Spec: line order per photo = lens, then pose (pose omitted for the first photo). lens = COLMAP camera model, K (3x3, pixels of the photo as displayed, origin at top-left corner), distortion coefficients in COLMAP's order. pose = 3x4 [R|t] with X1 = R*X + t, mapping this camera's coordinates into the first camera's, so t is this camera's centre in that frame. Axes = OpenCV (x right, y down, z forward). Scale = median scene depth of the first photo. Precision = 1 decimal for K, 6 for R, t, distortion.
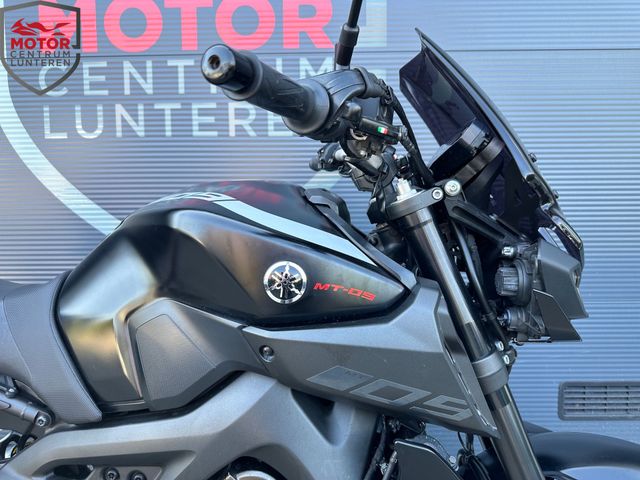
lens RADIAL K [[446.7, 0, 325.1], [0, 446.7, 233.7], [0, 0, 1]] dist [0.035012, -0.059360]
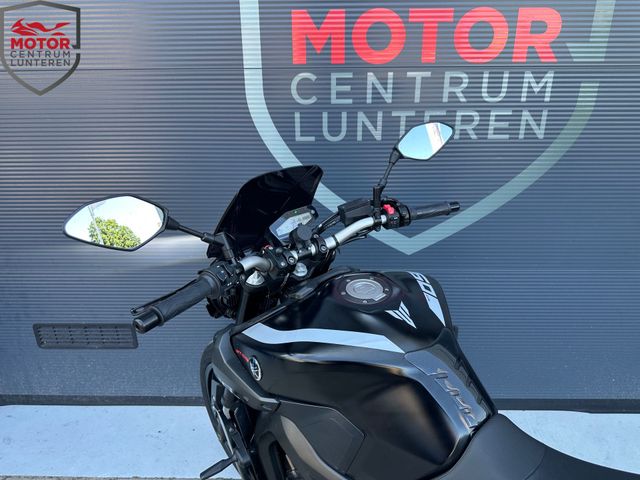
lens RADIAL K [[446.7, 0, 323.3], [0, 446.7, 232.2], [0, 0, 1]] dist [0.035012, -0.059360]
pose [[1.000000, 0.000059, 0.000809, -0.559221], [-0.000286, 0.958992, 0.283435, -0.318360], [-0.000759, -0.283435, 0.958991, -0.196127]]
